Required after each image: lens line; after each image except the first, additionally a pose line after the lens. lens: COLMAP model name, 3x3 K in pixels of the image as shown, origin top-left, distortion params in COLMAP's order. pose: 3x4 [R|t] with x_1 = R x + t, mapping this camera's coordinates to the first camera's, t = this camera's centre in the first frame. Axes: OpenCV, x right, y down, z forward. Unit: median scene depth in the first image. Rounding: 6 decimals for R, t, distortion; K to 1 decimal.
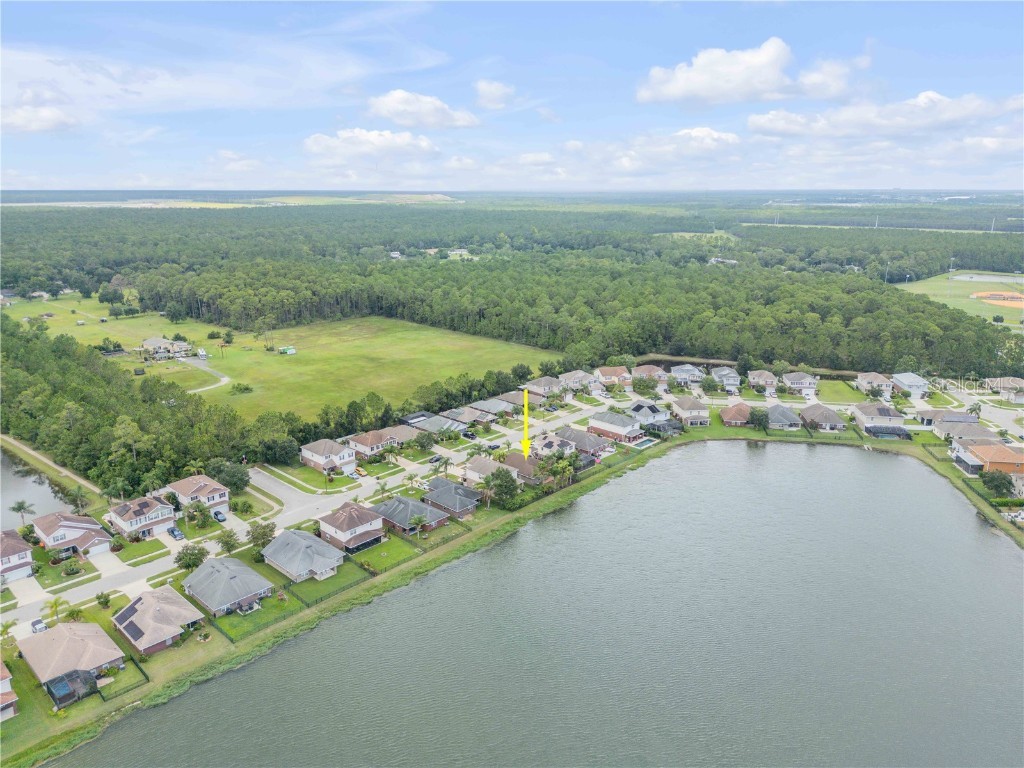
lens RADIAL K [[717.4, 0, 511.0], [0, 717.4, 384.8], [0, 0, 1]] dist [0.083350, -0.086594]
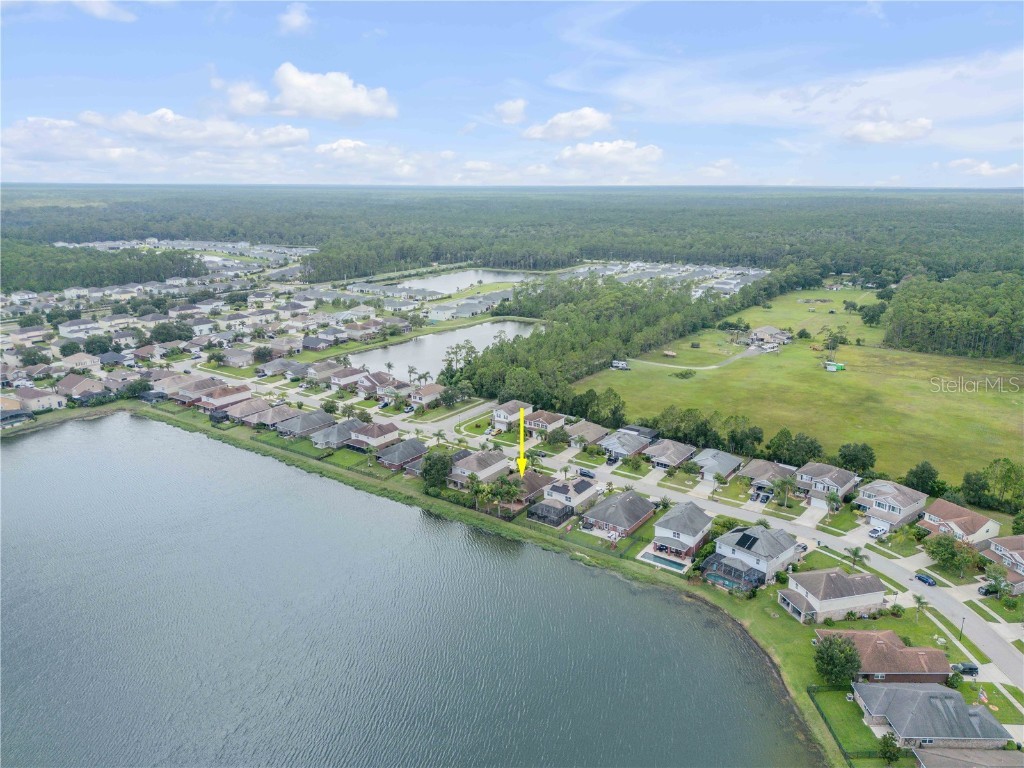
lens RADIAL K [[717.4, 0, 511.0], [0, 717.4, 384.8], [0, 0, 1]] dist [0.083350, -0.086594]
pose [[0.142656, 0.268655, -0.952614, 0.735607], [-0.265082, 0.937668, 0.224743, -0.181686], [0.953614, 0.220460, 0.204980, 0.656382]]
